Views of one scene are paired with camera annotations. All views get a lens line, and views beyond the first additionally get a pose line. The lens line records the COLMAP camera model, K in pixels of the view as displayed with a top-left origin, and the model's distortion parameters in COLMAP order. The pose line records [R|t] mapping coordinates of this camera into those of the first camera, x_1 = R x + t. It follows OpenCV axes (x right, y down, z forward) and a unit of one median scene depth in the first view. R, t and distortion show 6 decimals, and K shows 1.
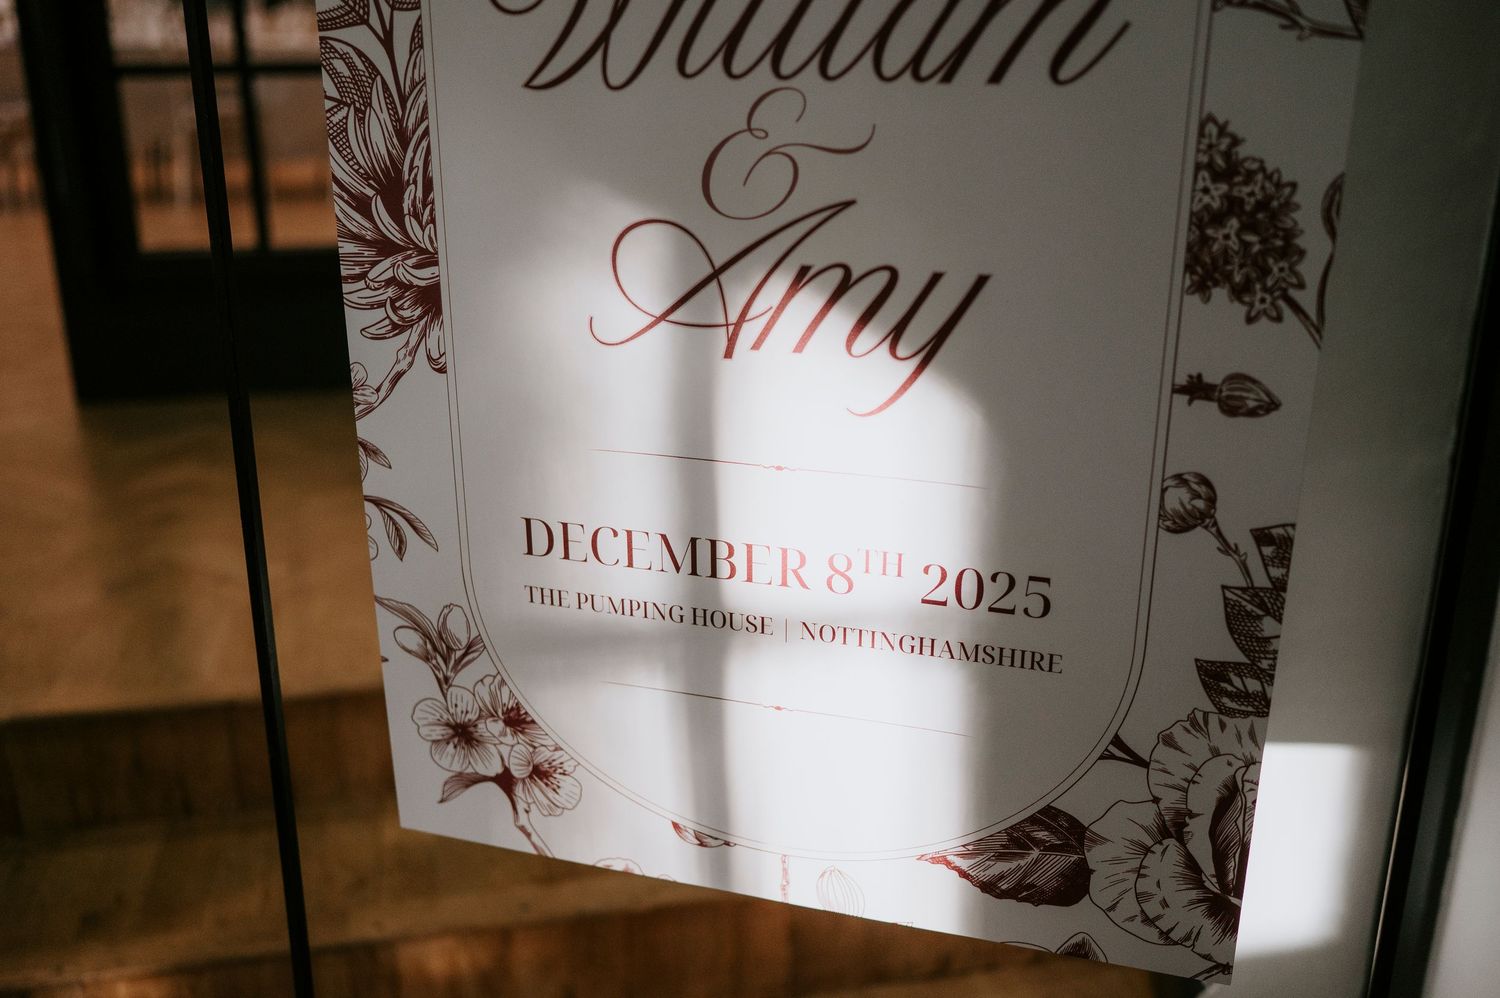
lens RADIAL K [[1426.3, 0, 749.9], [0, 1426.3, 506.8], [0, 0, 1]] dist [0.004761, 0.000000]
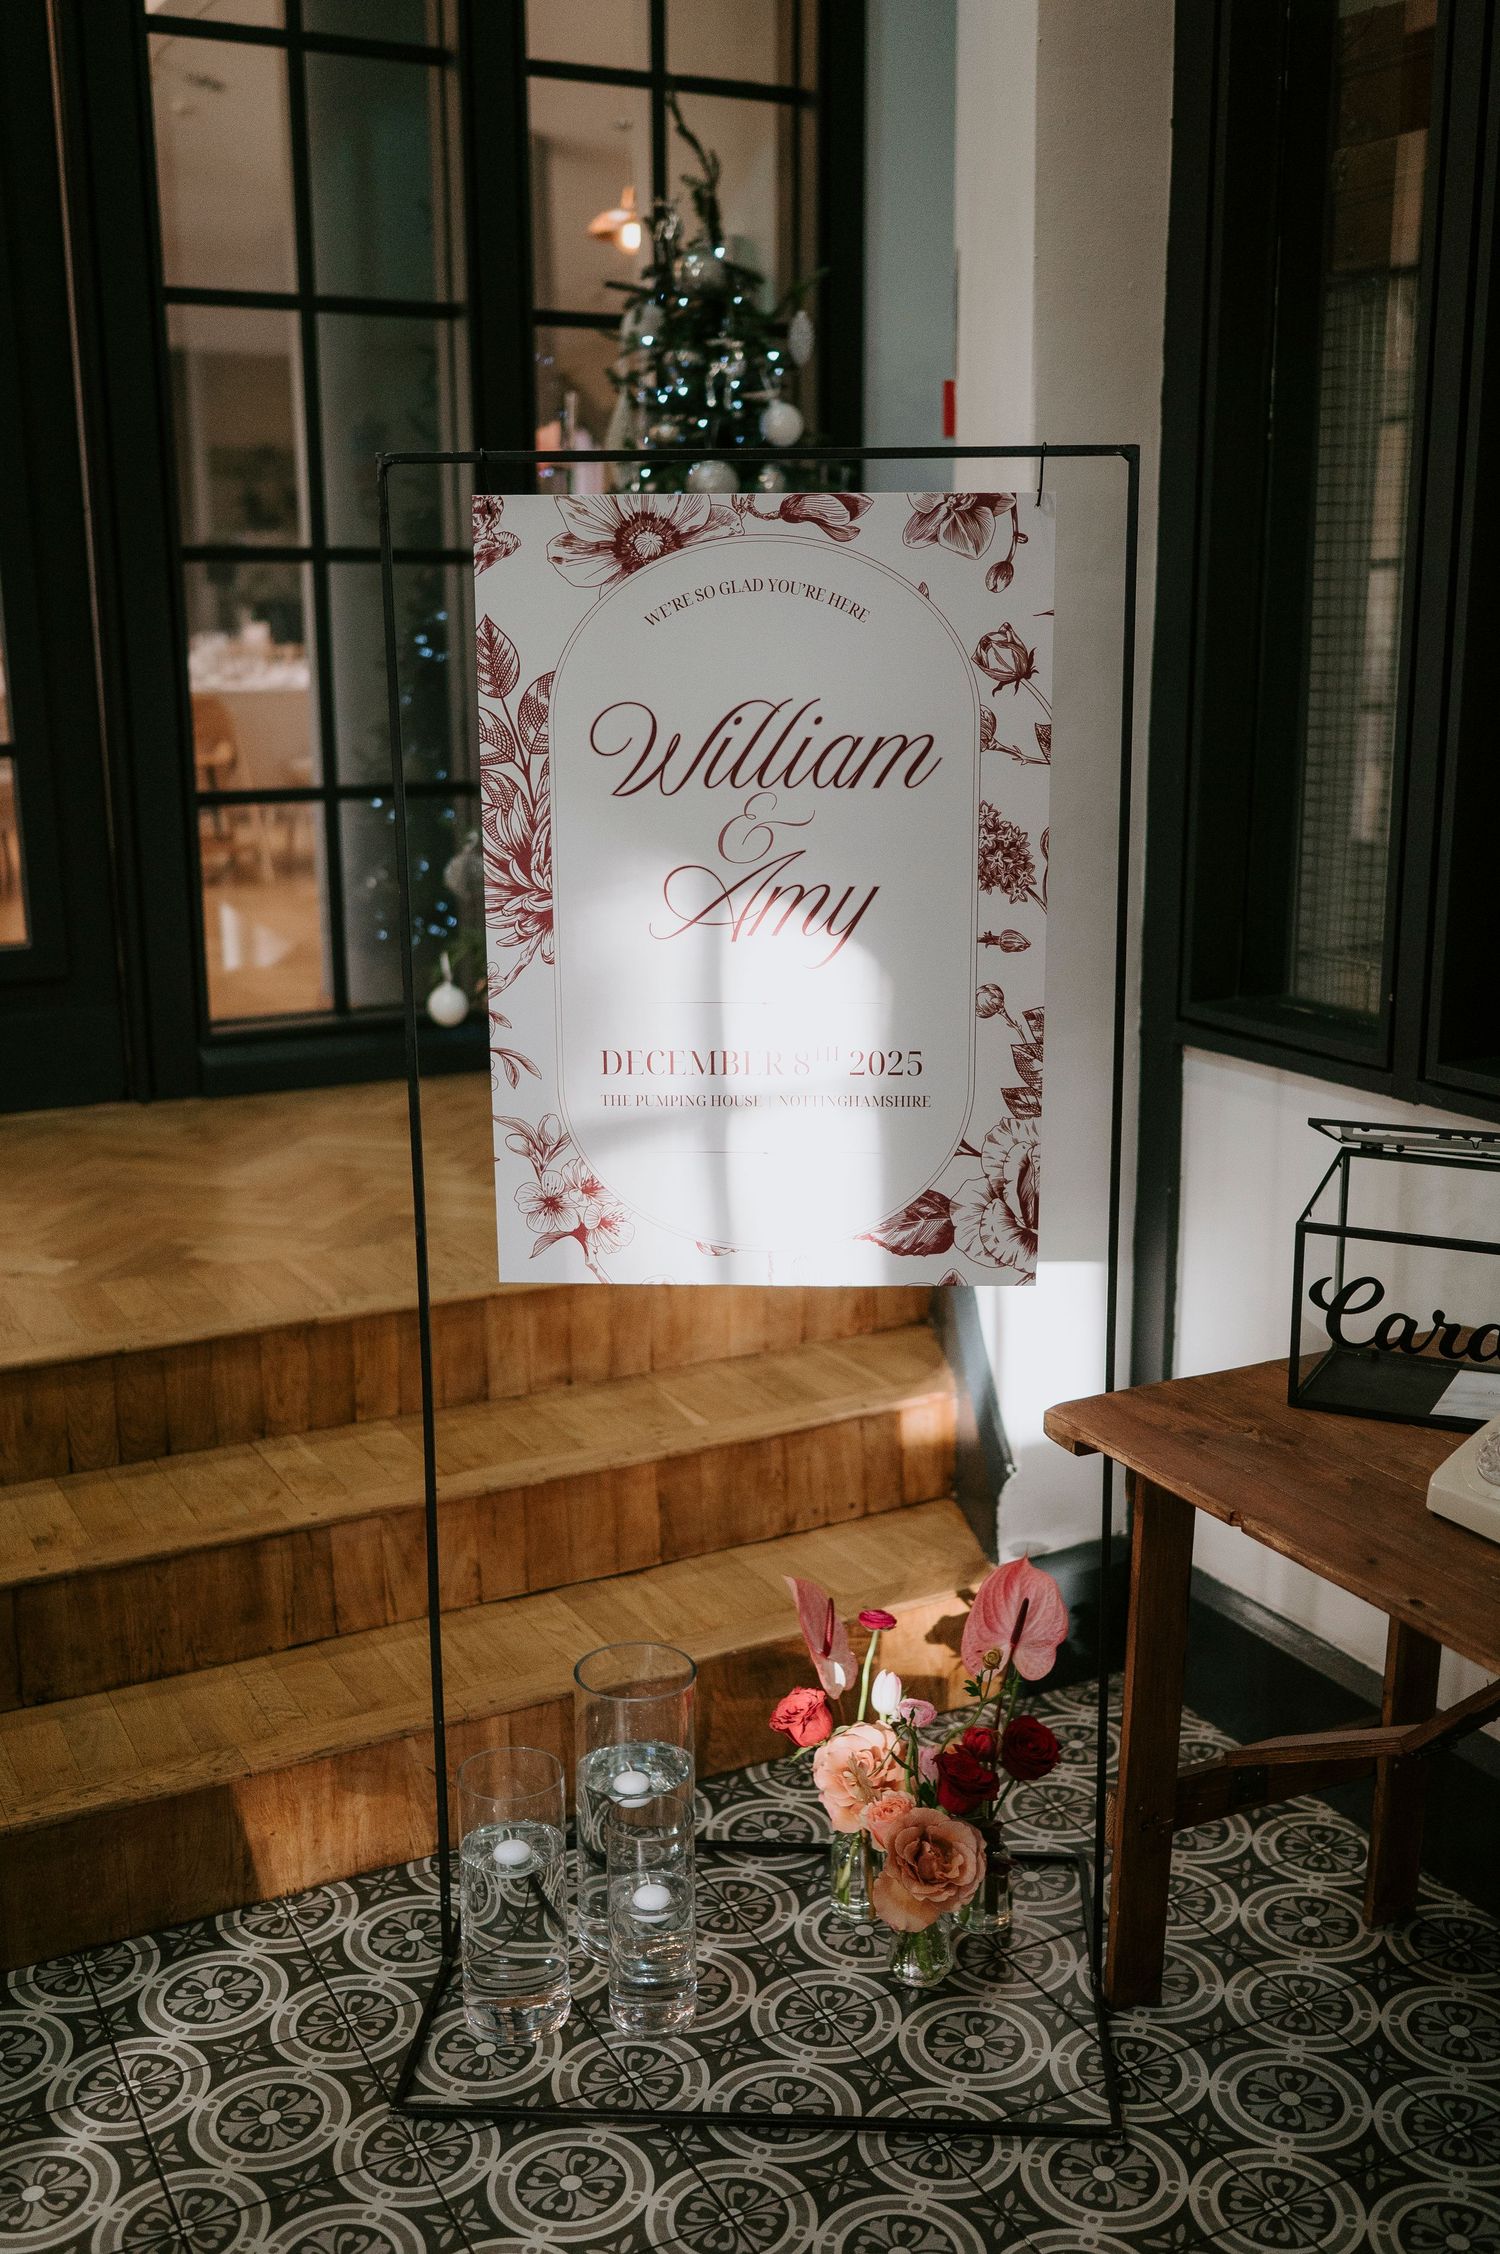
lens RADIAL K [[2143.2, 0, 750.6], [0, 2143.2, 1122.1], [0, 0, 1]] dist [0.004761, 0.000000]
pose [[0.968352, -0.057306, 0.242921, -0.641640], [0.089065, 0.988546, -0.121834, 0.434564], [-0.233157, 0.139614, 0.962365, -1.502160]]
